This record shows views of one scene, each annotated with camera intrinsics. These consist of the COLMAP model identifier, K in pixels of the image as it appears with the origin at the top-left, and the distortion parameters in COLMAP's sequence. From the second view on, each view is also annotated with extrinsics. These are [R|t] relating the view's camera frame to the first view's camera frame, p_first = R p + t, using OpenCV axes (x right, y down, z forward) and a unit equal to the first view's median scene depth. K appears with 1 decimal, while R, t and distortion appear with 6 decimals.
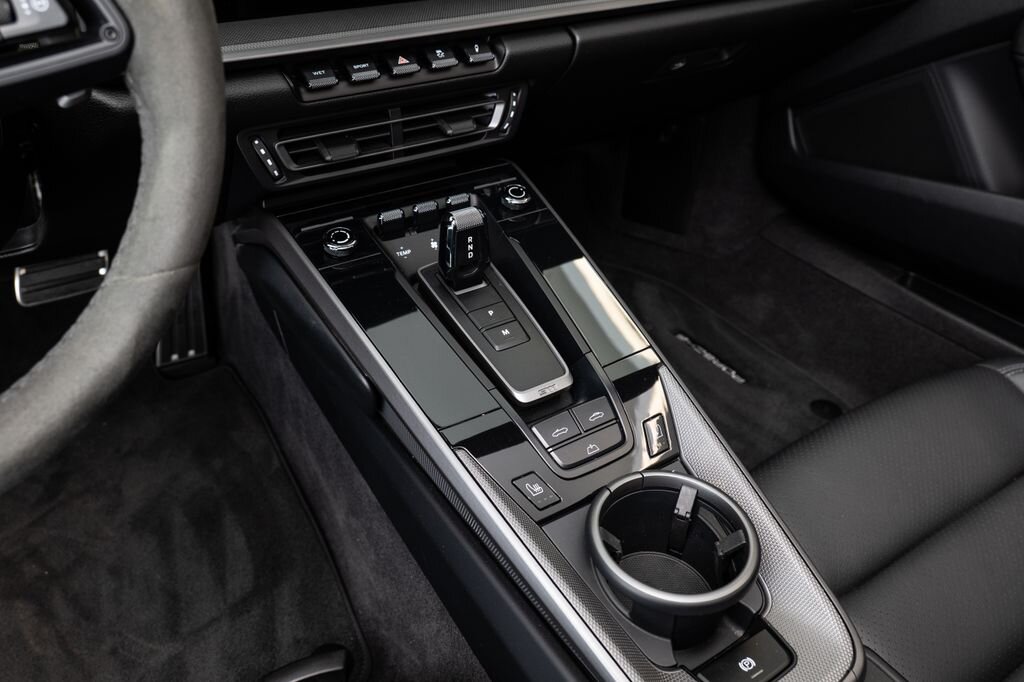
lens RADIAL K [[764.0, 0, 490.5], [0, 764.0, 317.0], [0, 0, 1]] dist [0.002558, 0.006029]
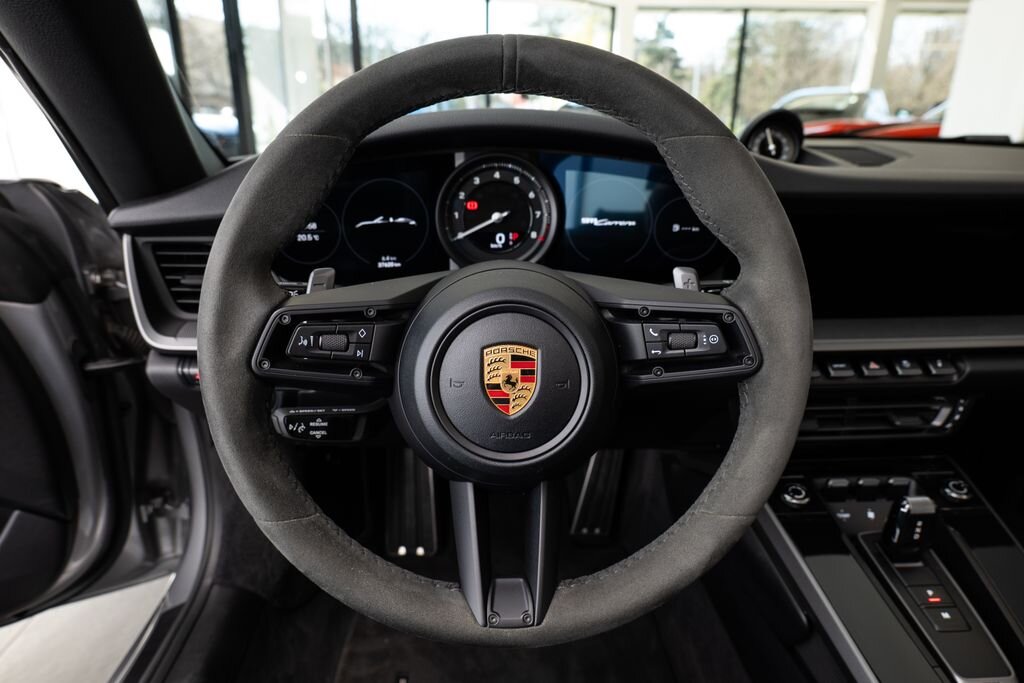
lens RADIAL K [[655.9, 0, 483.8], [0, 655.9, 351.4], [0, 0, 1]] dist [-0.051948, 0.043355]
pose [[0.870628, 0.157044, -0.466202, -0.162259], [-0.260591, 0.951020, -0.166291, -0.012105], [0.417253, 0.266266, 0.868909, -0.179113]]
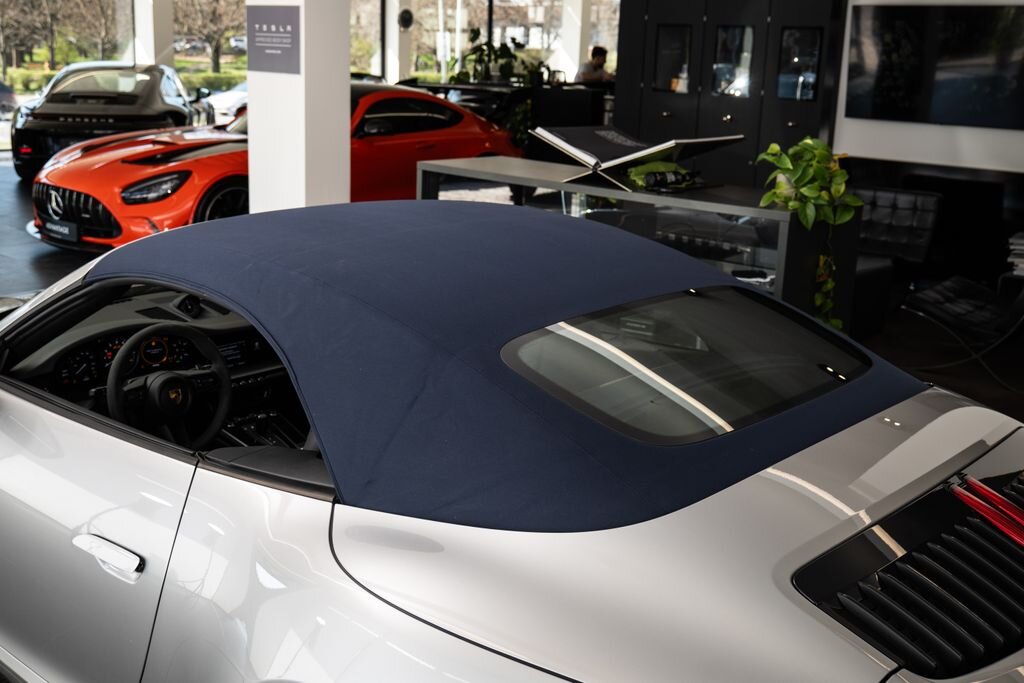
lens RADIAL K [[1149.4, 0, 512.0], [0, 1149.4, 341.5], [0, 0, 1]] dist [-0.004267, -0.003813]
pose [[0.957257, -0.055363, 0.283890, -0.423199], [0.142264, 0.944699, -0.295474, 1.339364], [-0.251832, 0.323232, 0.912196, -4.562019]]
